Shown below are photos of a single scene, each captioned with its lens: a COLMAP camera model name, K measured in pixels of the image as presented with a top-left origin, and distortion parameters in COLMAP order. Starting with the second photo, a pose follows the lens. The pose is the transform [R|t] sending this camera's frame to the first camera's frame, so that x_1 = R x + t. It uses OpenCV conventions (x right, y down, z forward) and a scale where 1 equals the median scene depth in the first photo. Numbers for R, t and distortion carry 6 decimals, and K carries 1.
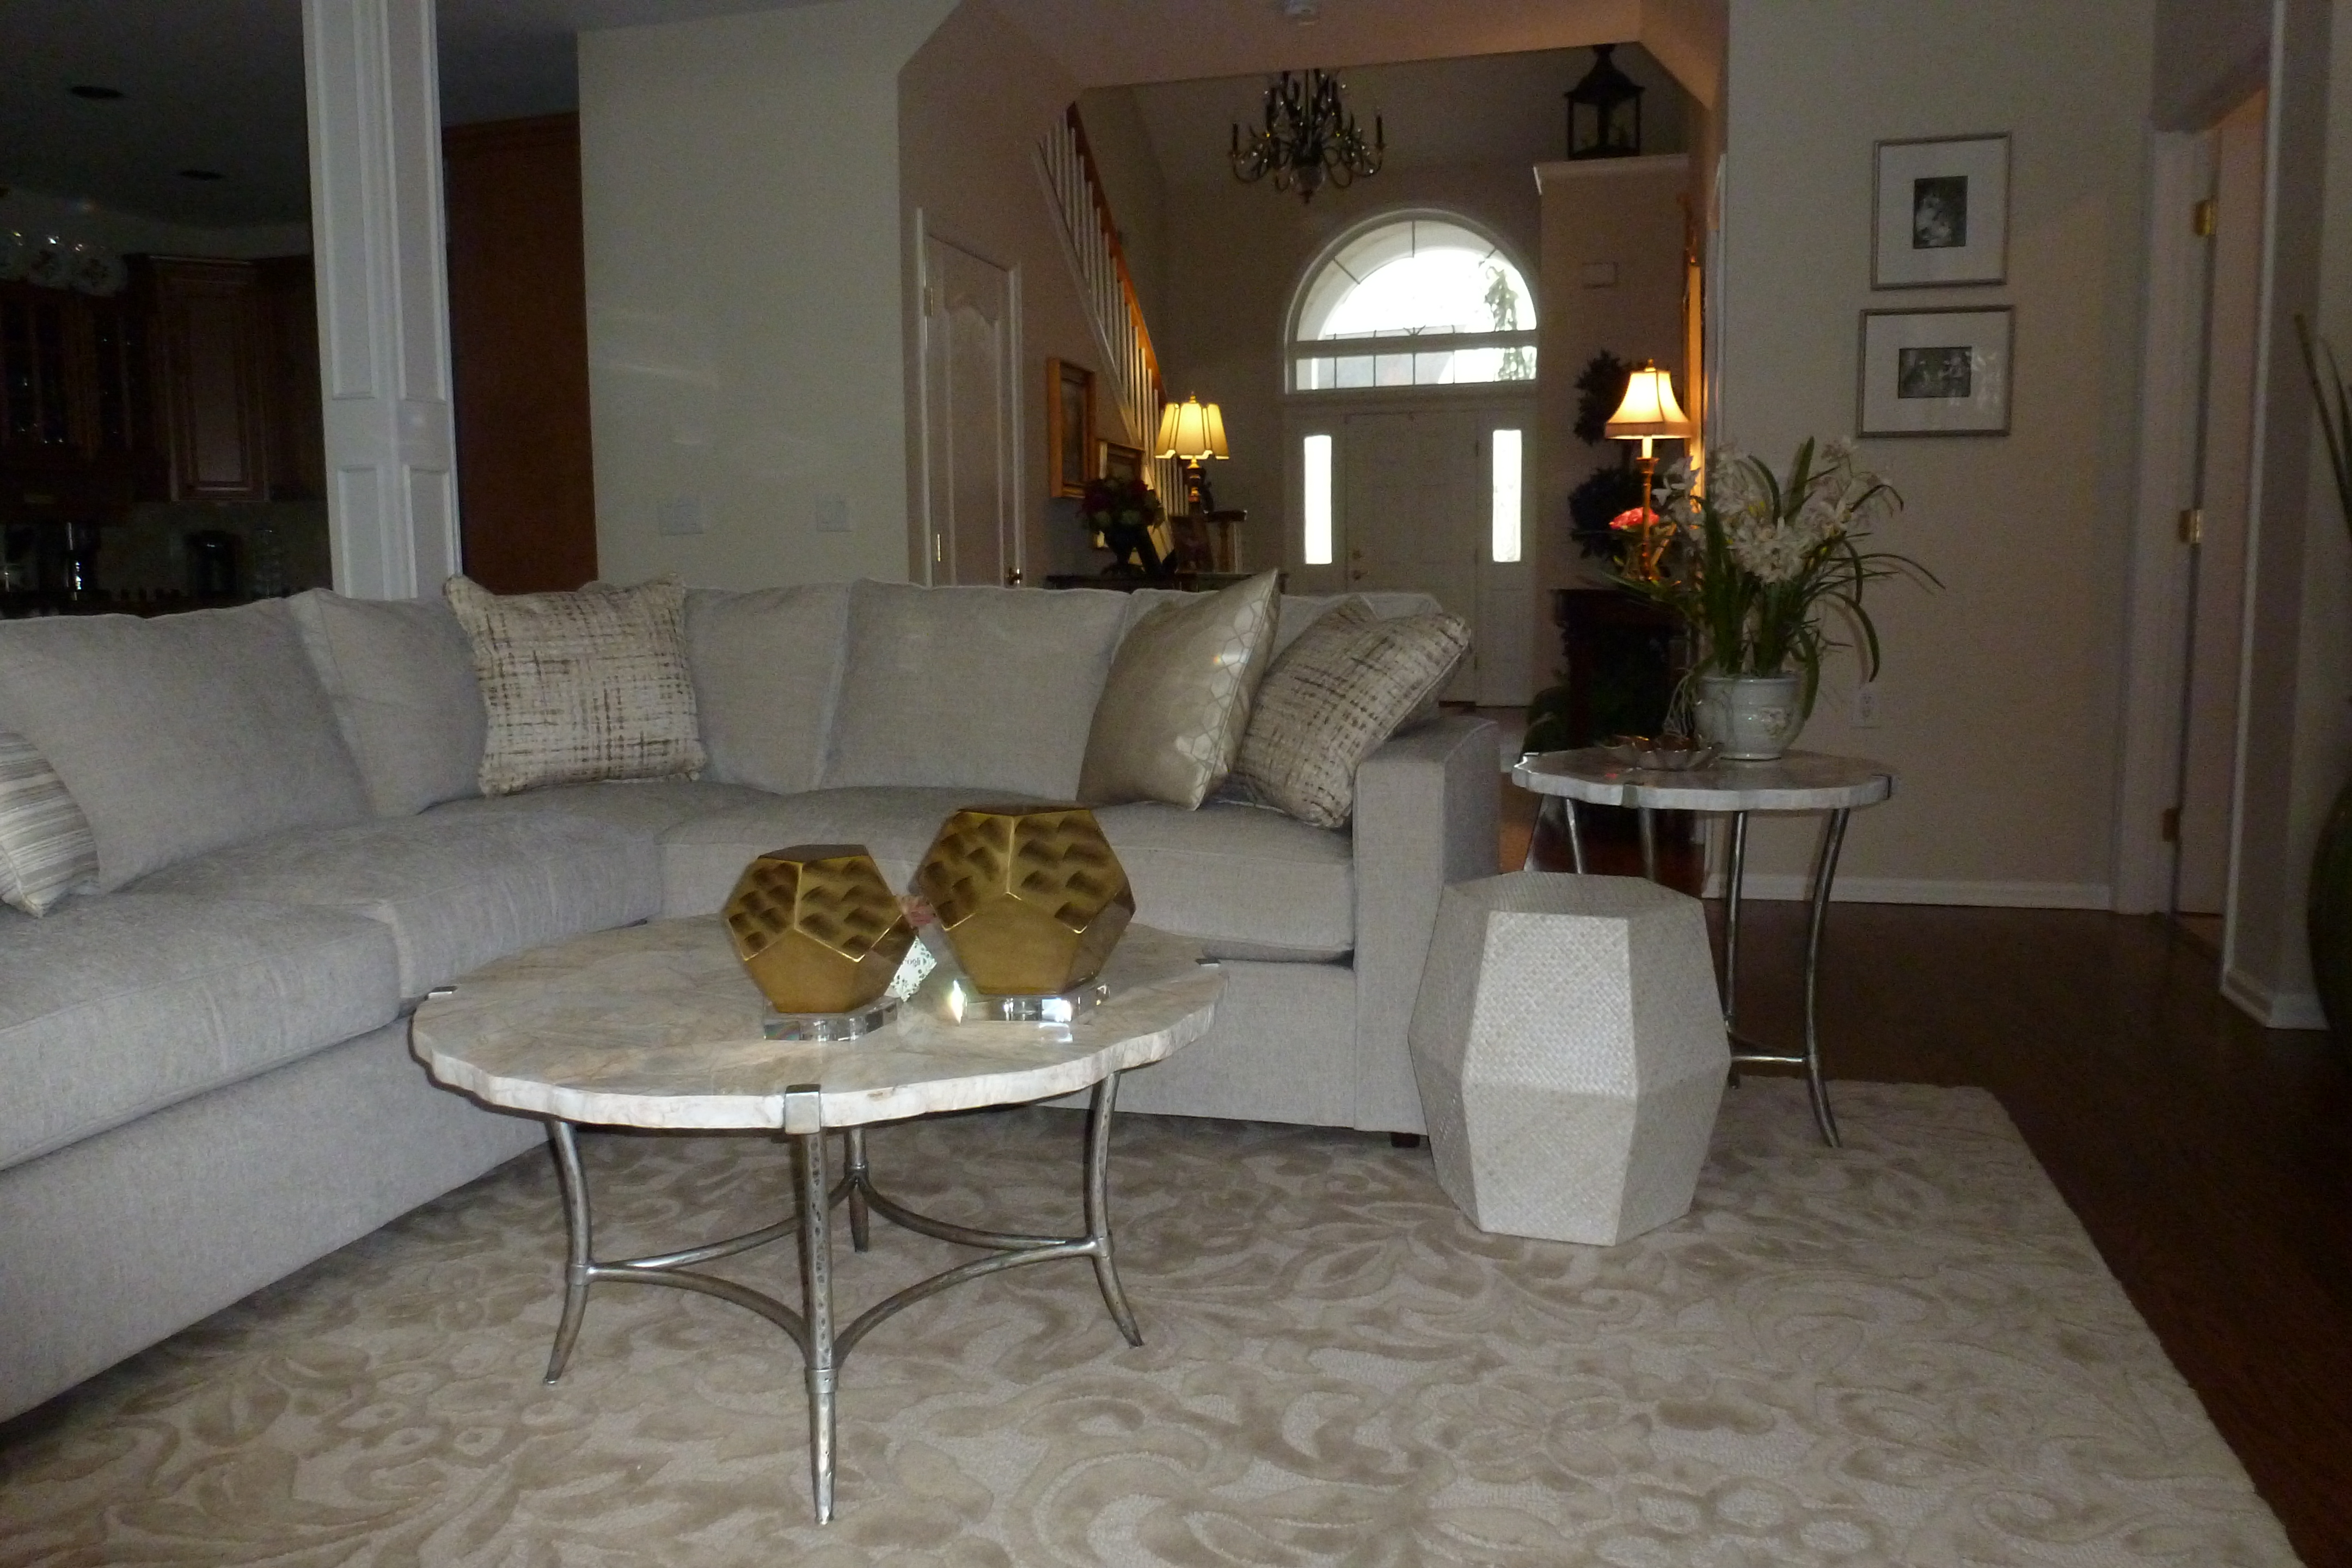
lens RADIAL K [[1733.6, 0, 1176.0], [0, 1733.6, 784.0], [0, 0, 1]] dist [-0.041998, -0.010345]
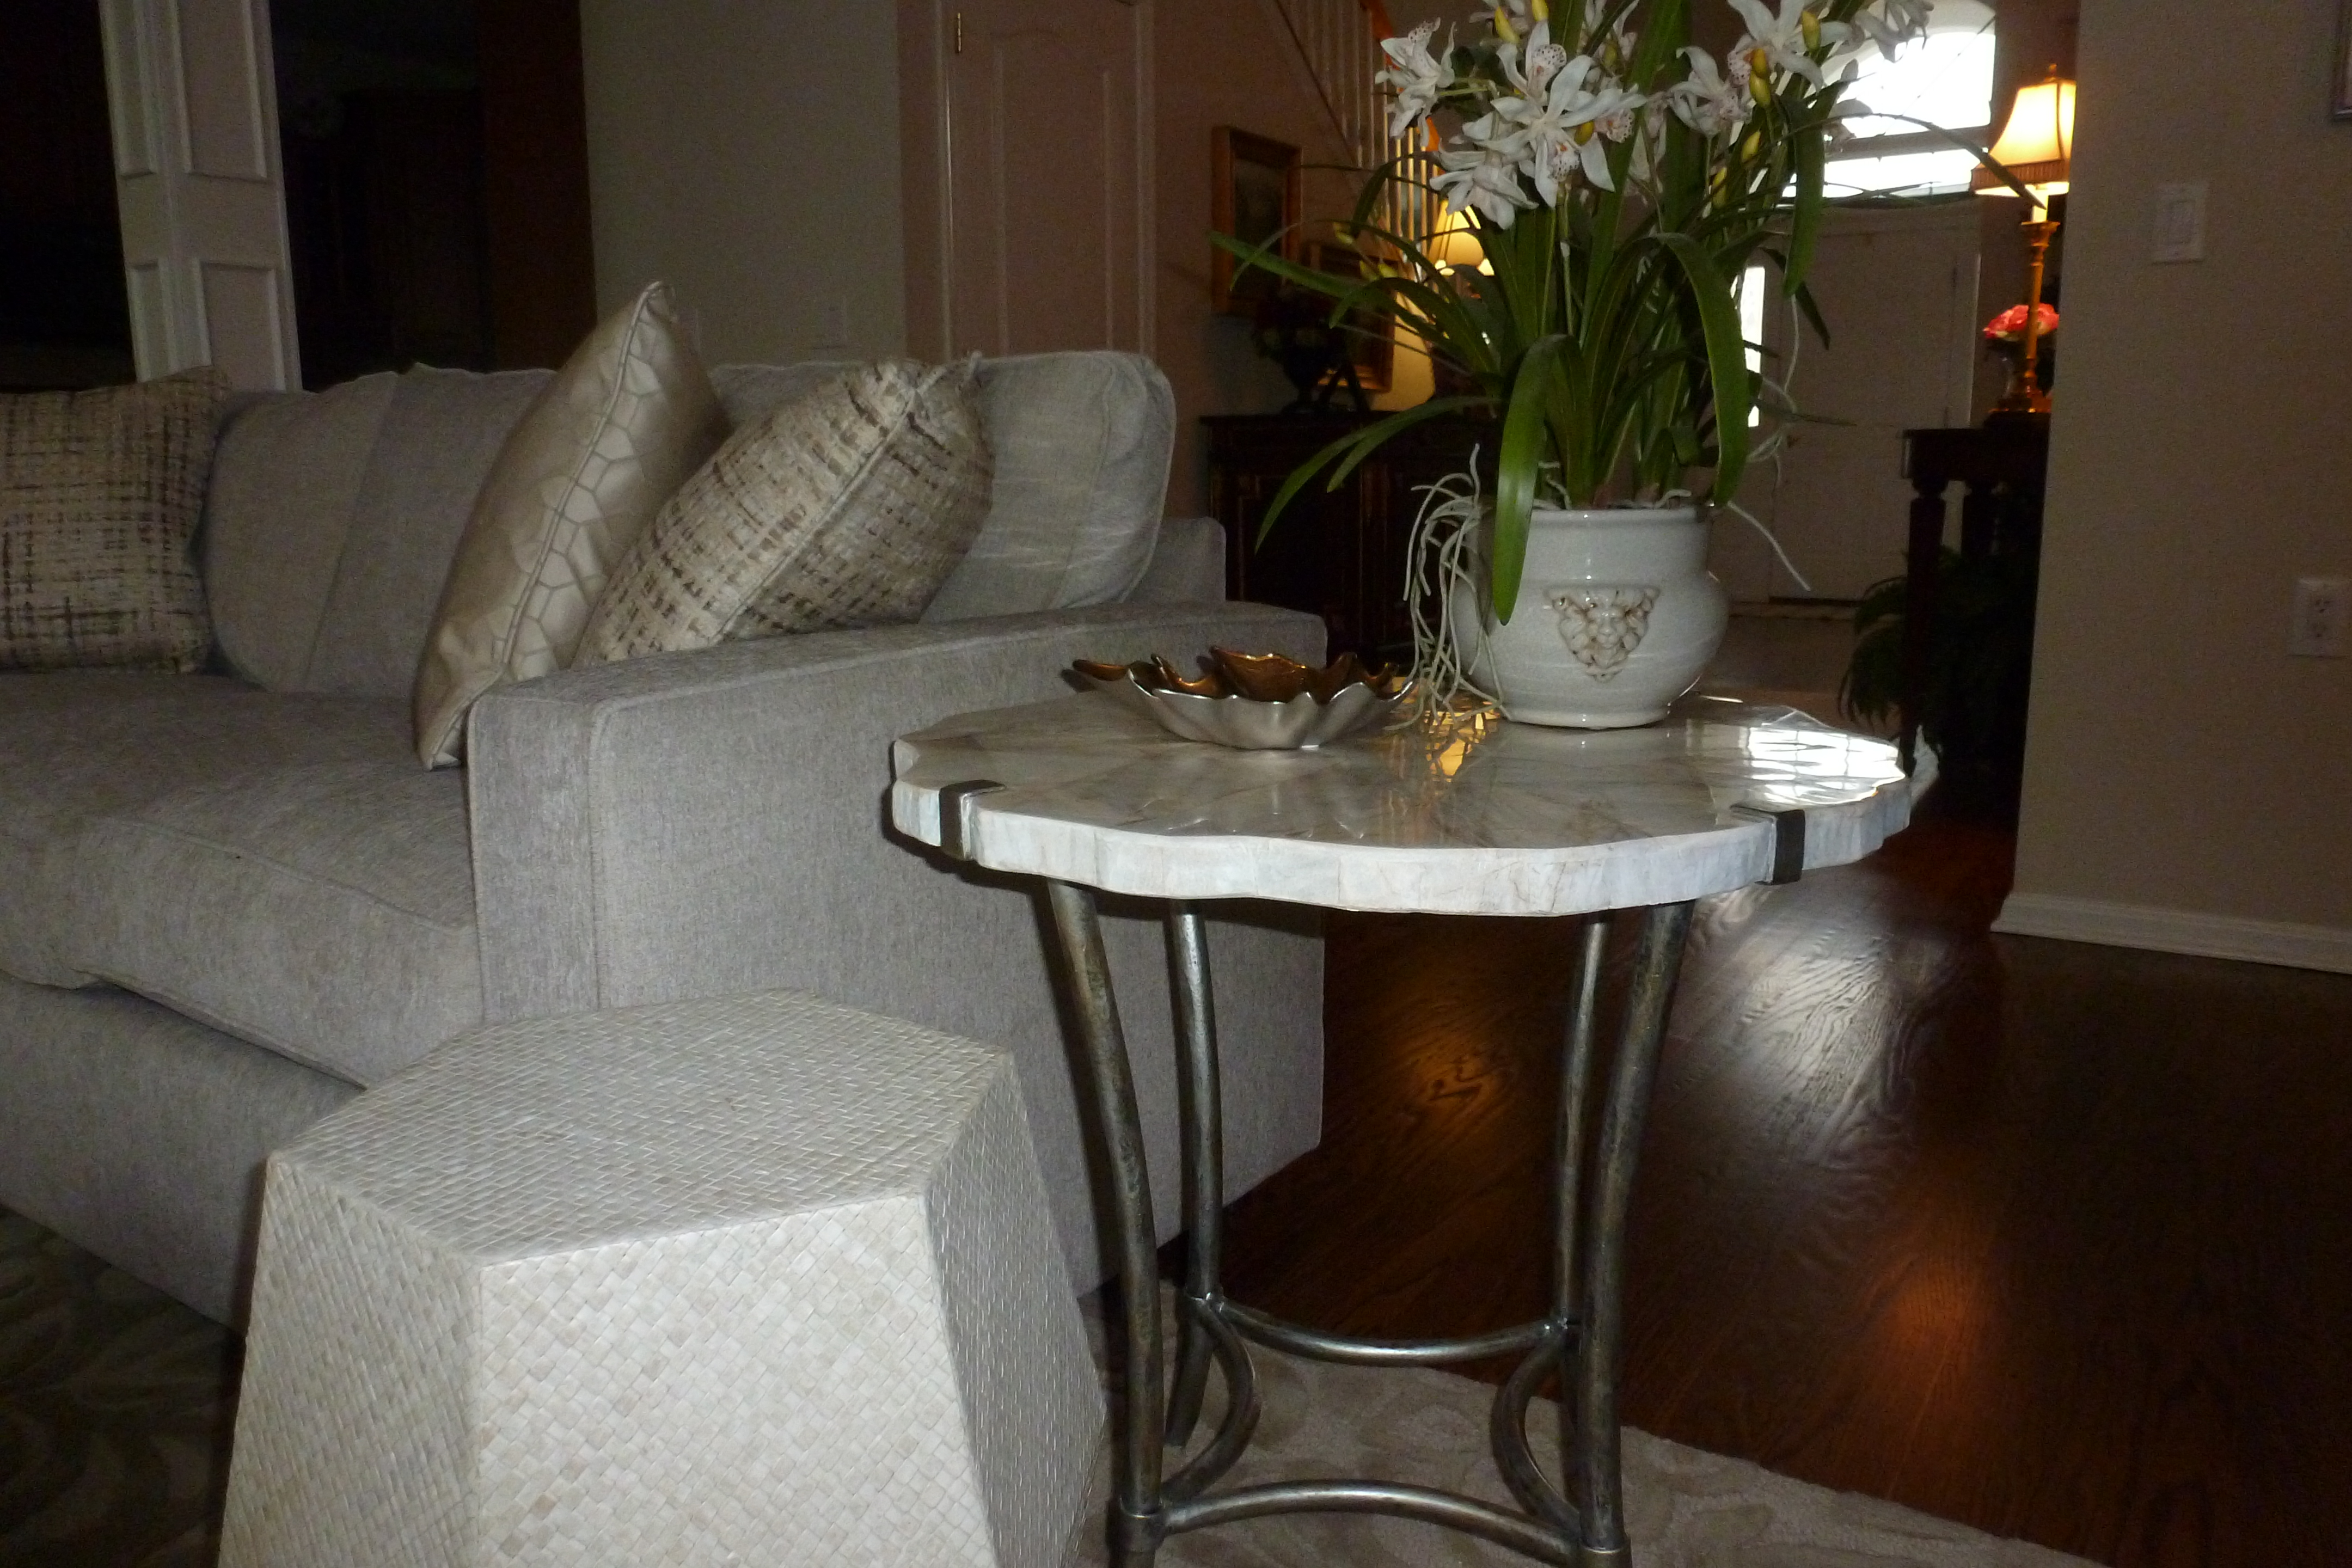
lens RADIAL K [[1733.6, 0, 1176.0], [0, 1733.6, 784.0], [0, 0, 1]] dist [-0.041998, -0.010345]
pose [[0.948915, 0.058820, -0.310001, 0.305446], [-0.039596, 0.996903, 0.067948, -0.019657], [0.313037, -0.052202, 0.948305, 0.495880]]
